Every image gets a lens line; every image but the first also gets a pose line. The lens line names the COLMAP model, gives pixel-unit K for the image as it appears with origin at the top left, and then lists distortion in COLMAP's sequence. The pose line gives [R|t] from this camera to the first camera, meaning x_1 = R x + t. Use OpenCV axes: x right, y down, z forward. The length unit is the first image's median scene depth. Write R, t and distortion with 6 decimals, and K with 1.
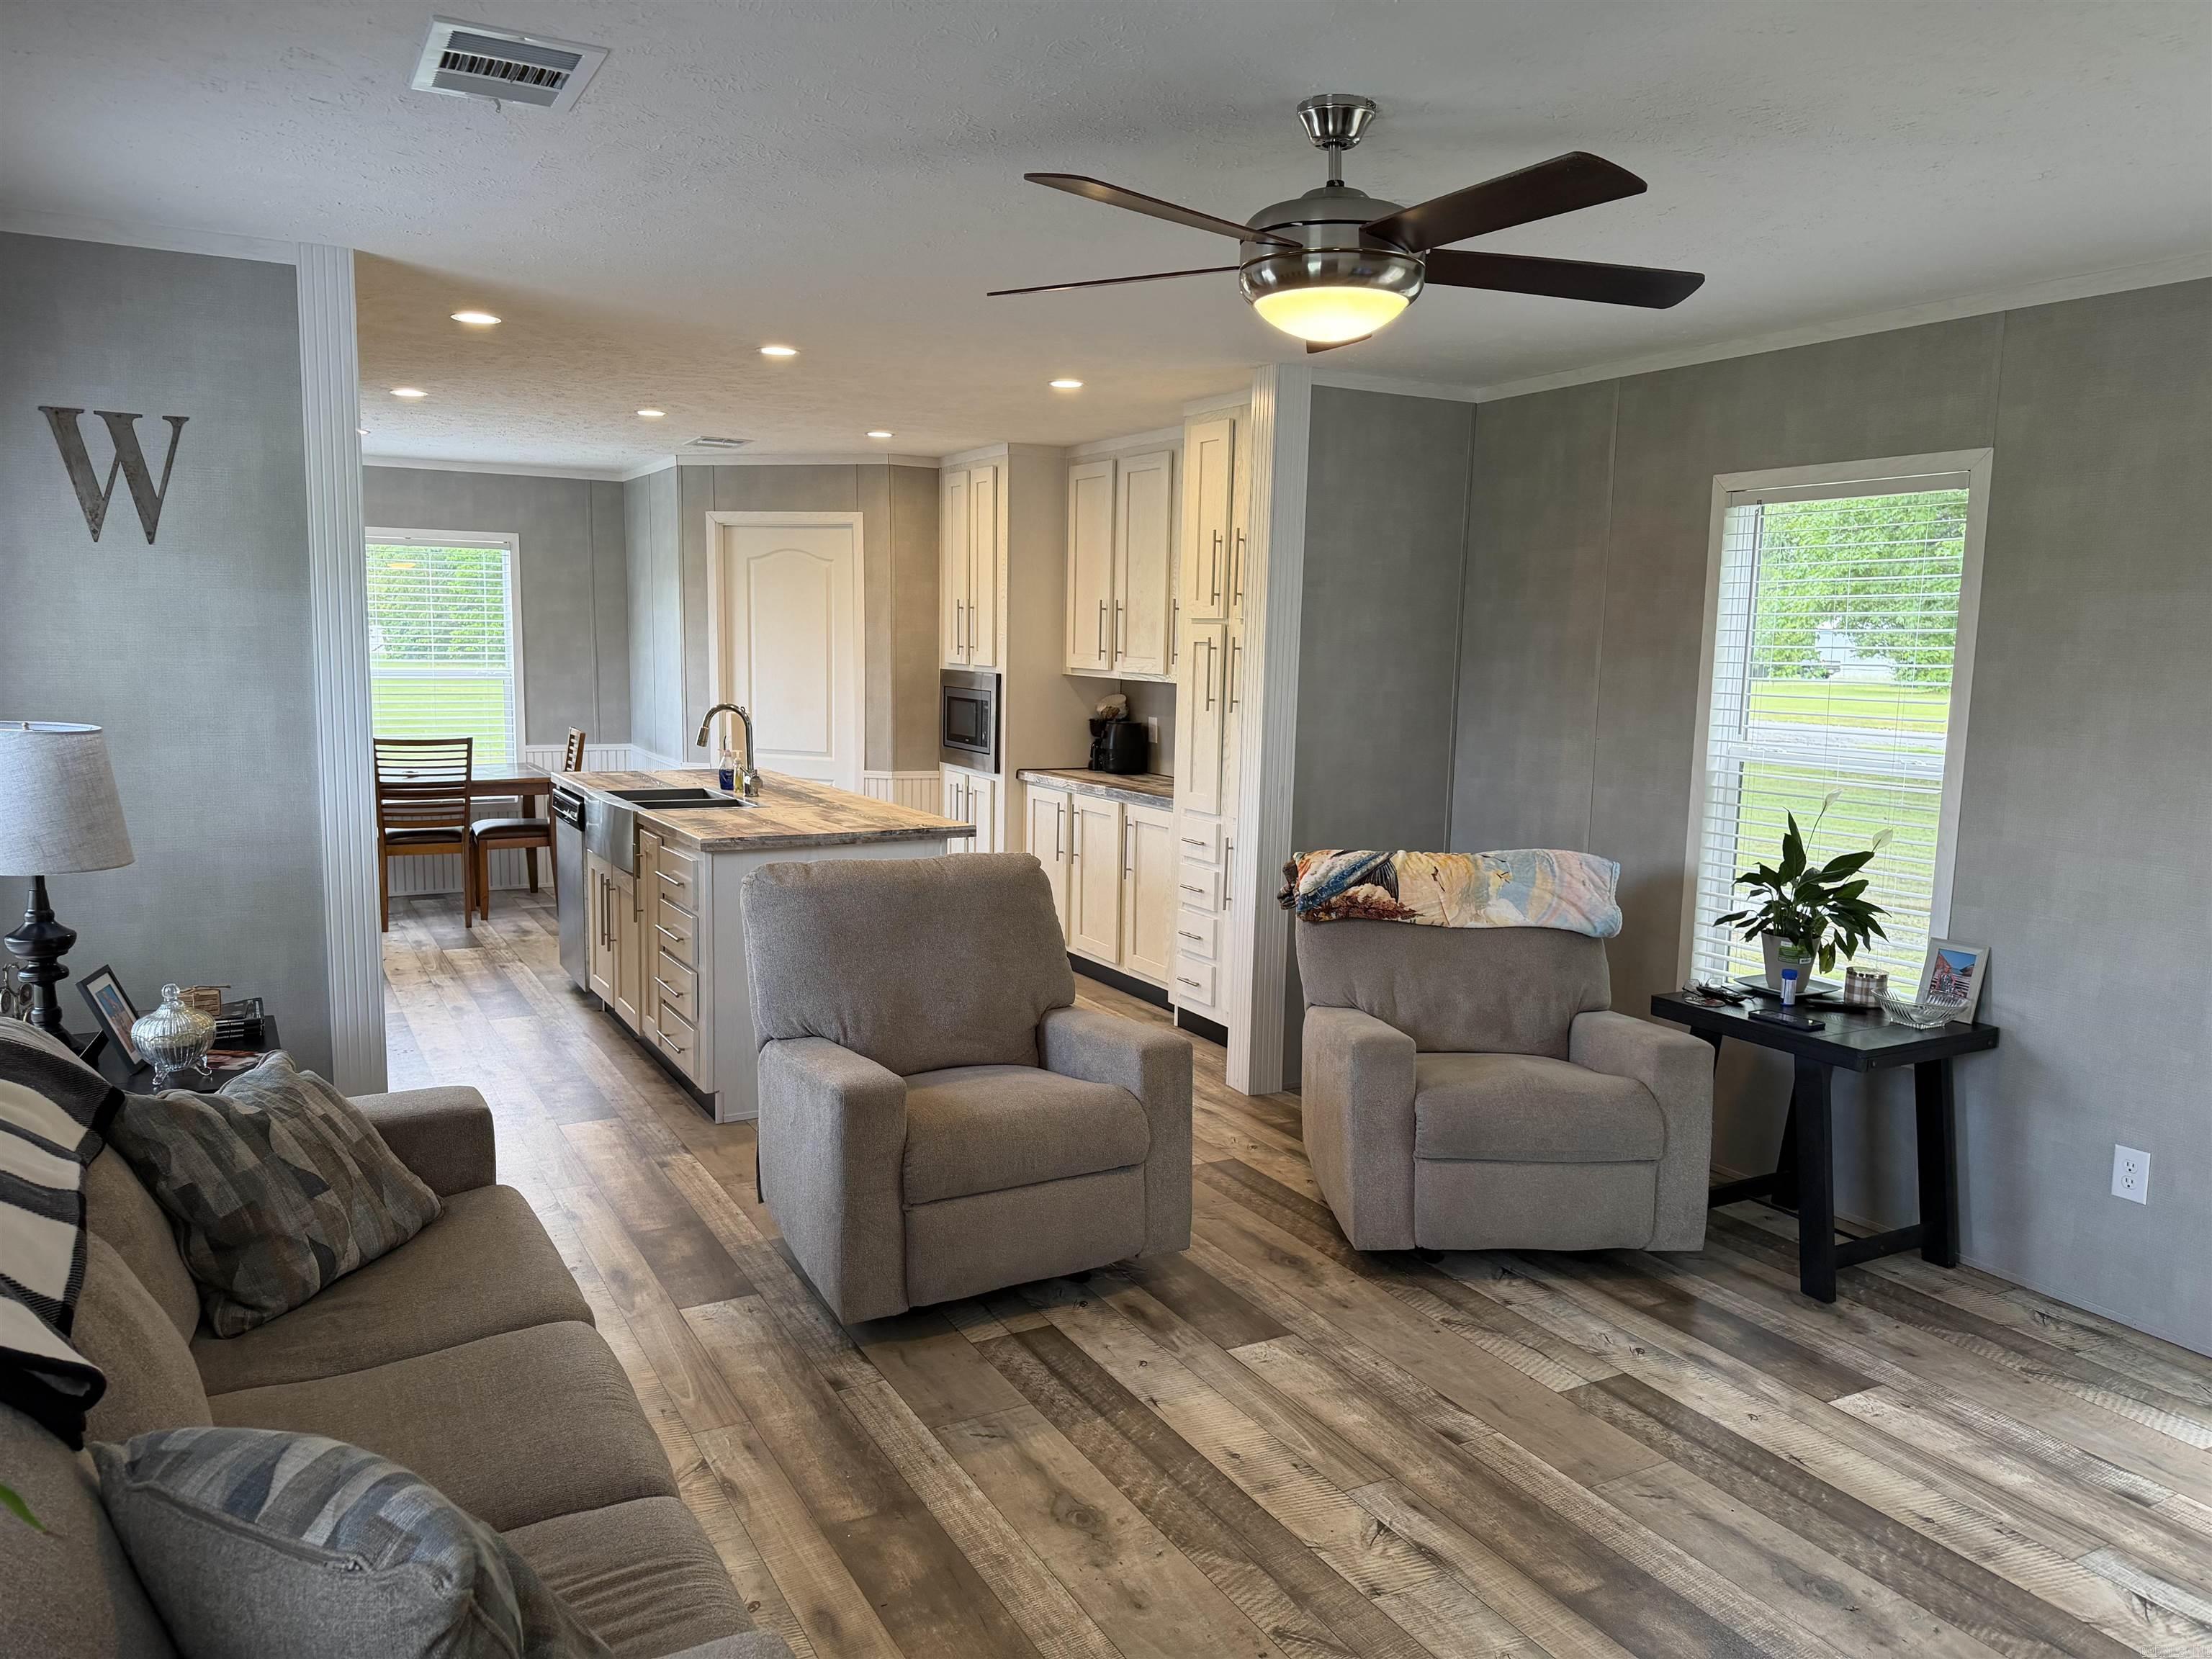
lens RADIAL K [[1551.2, 0, 1123.2], [0, 1551.2, 846.8], [0, 0, 1]] dist [0.103562, -0.147660]
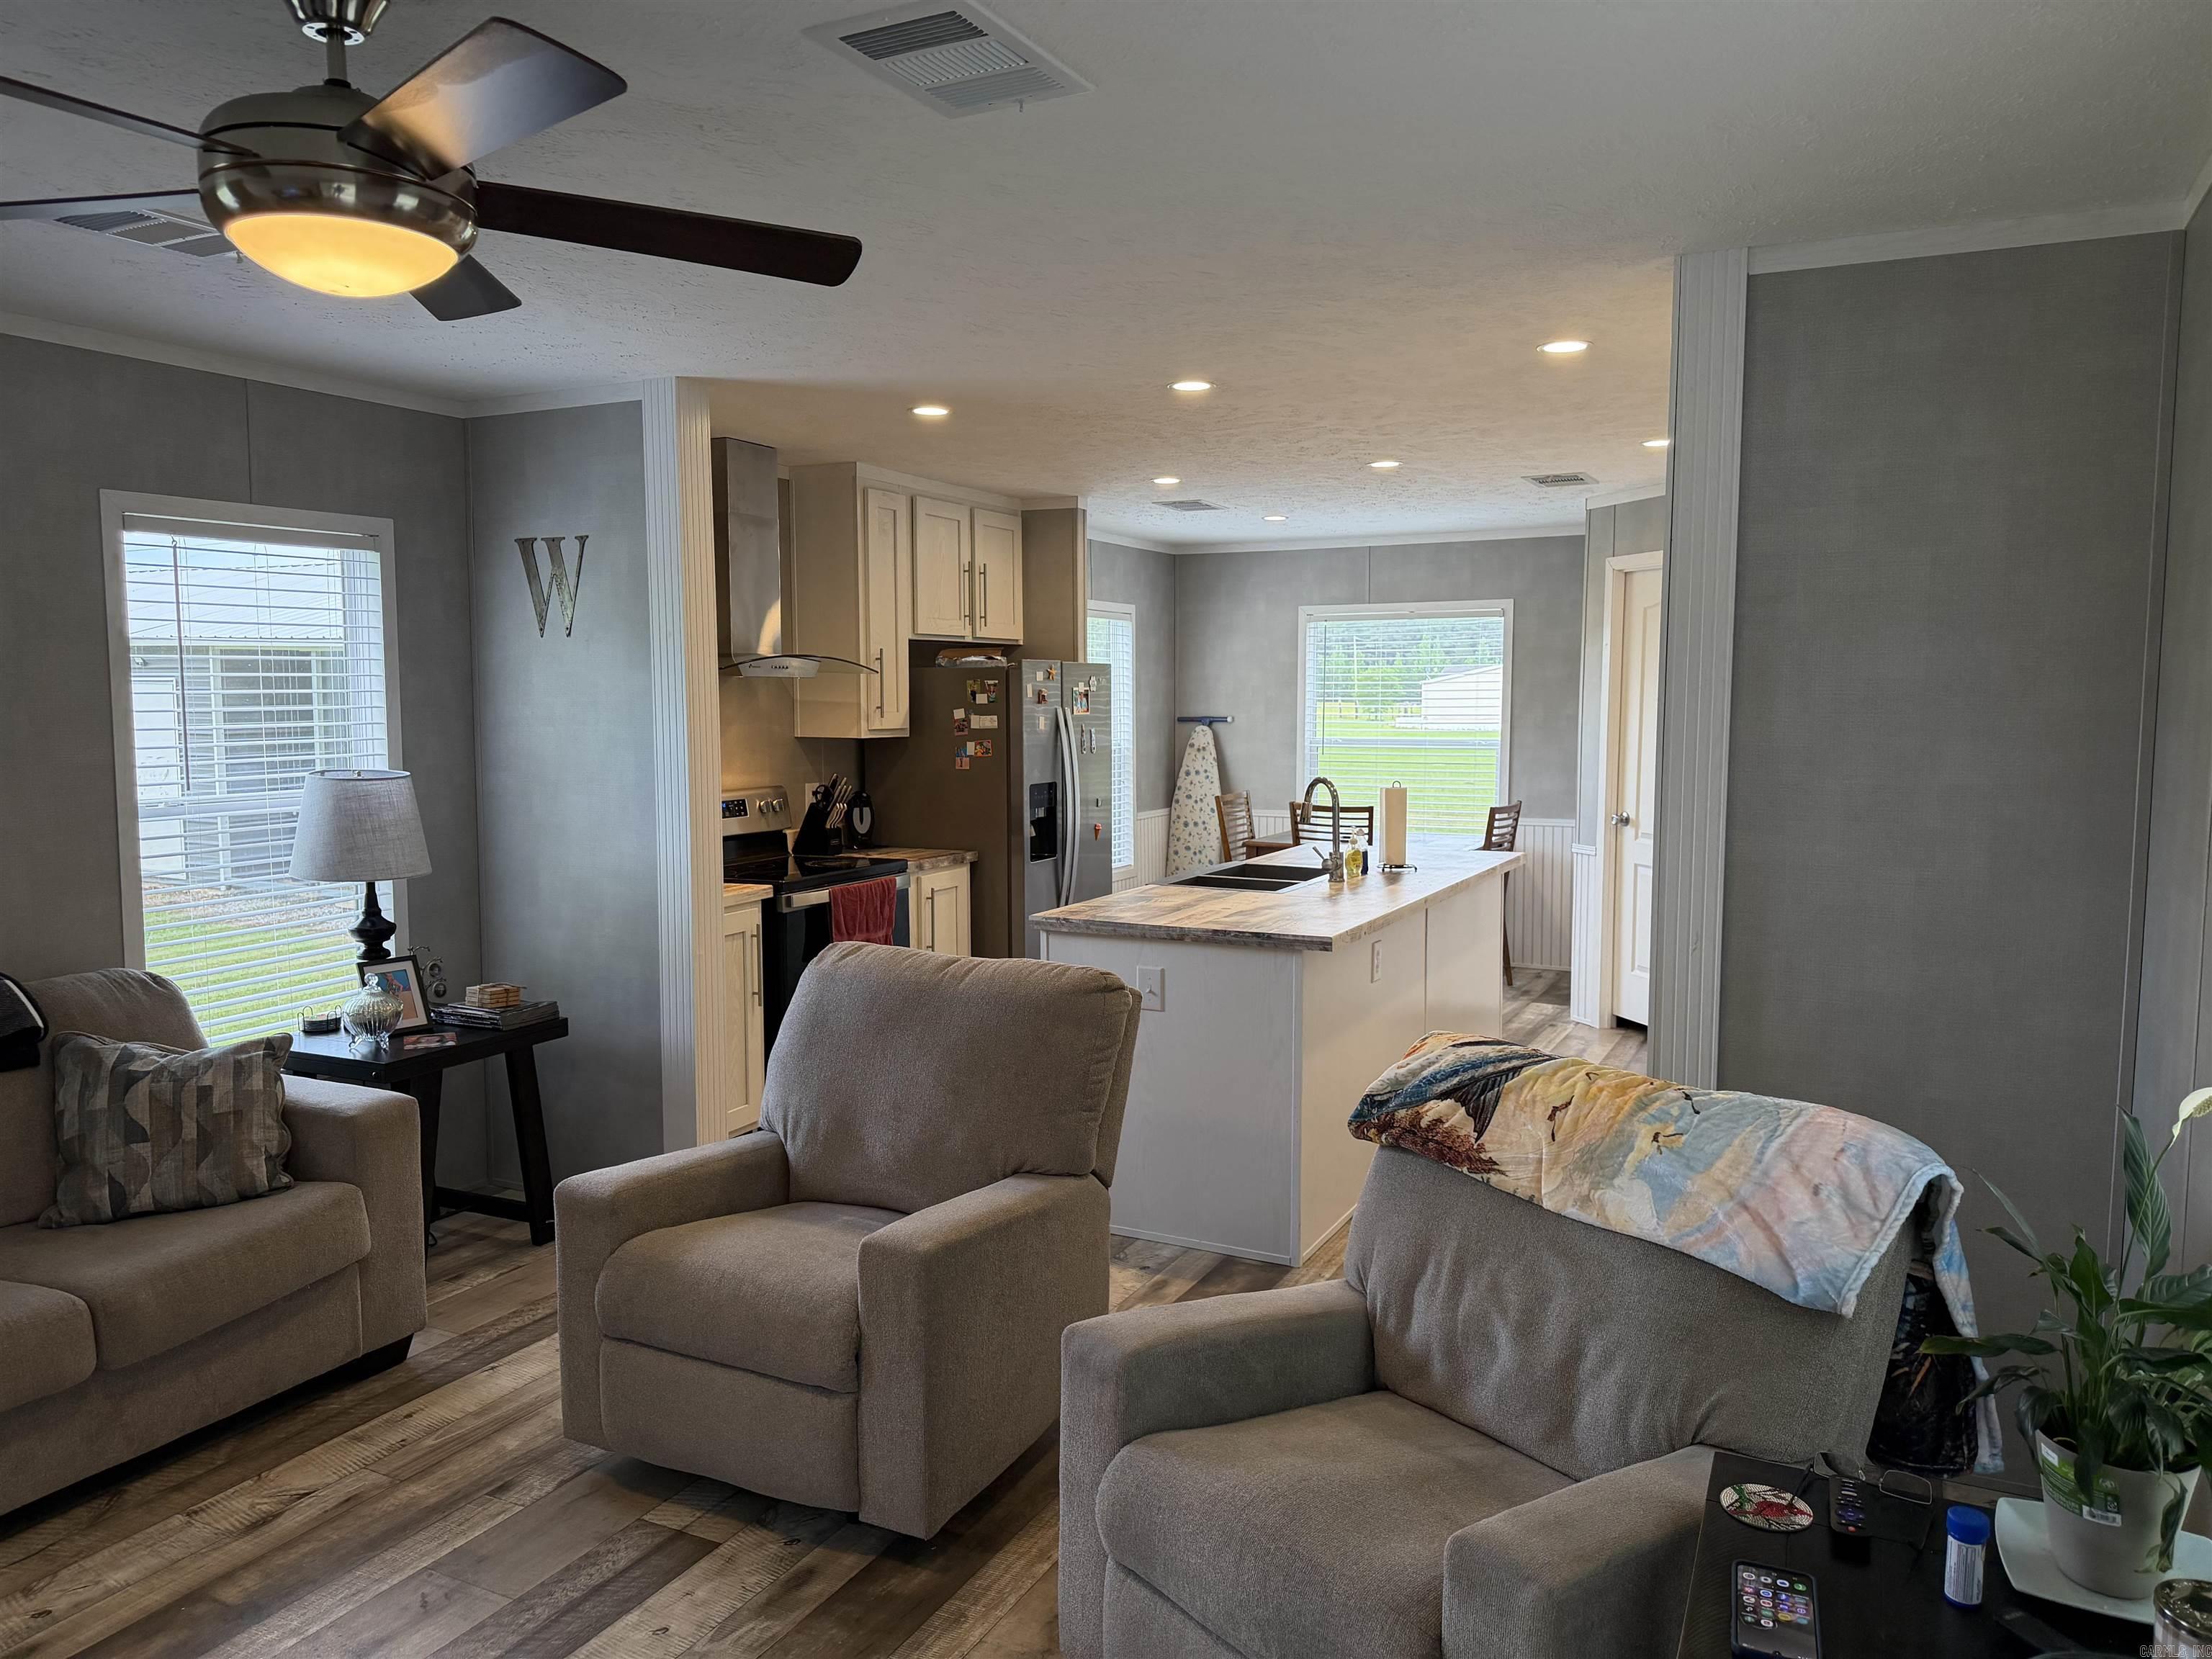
lens RADIAL K [[1544.0, 0, 1109.5], [0, 1544.0, 833.1], [0, 0, 1]] dist [0.088975, -0.134275]
pose [[0.555545, 0.057105, -0.829523, 0.467307], [-0.100786, 0.994908, 0.000992, -0.053283], [0.825356, 0.083053, 0.558471, 0.448303]]
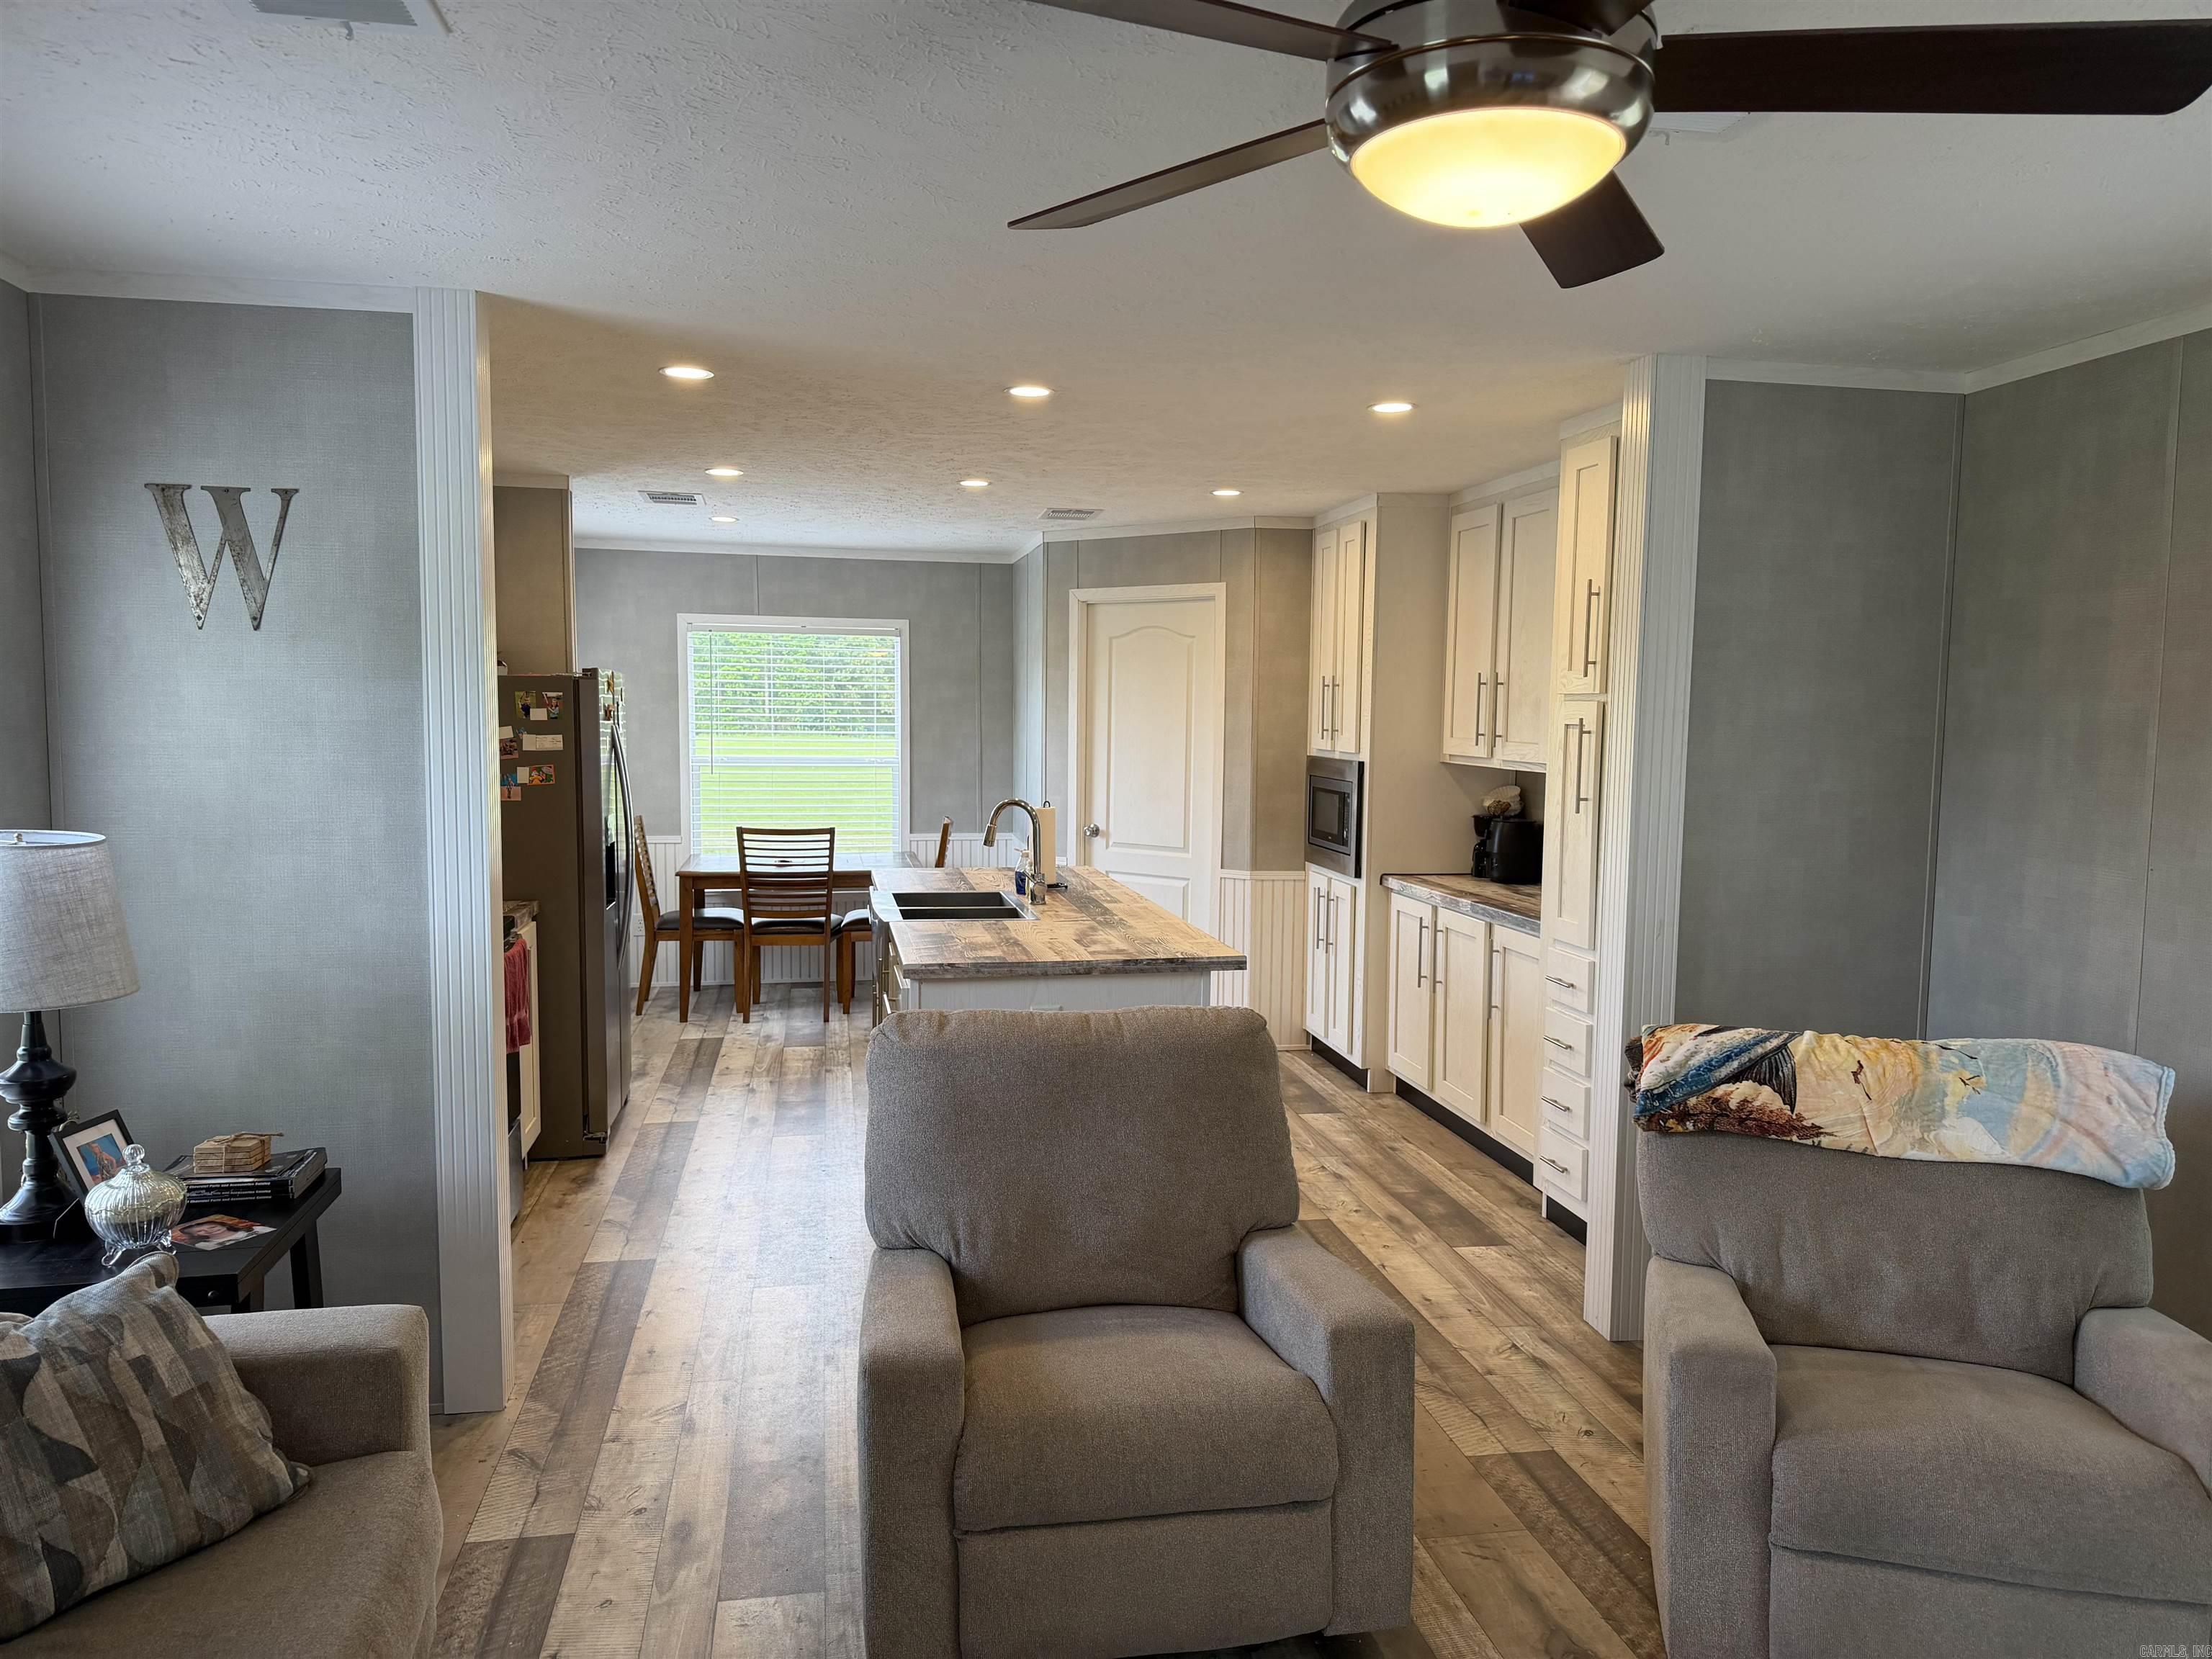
lens RADIAL K [[1551.2, 0, 1123.2], [0, 1551.2, 846.8], [0, 0, 1]] dist [0.103562, -0.147660]
pose [[0.947458, 0.019084, -0.319309, 0.095306], [-0.034871, 0.998432, -0.043797, -0.031400], [0.317972, 0.052630, 0.946638, 0.210423]]
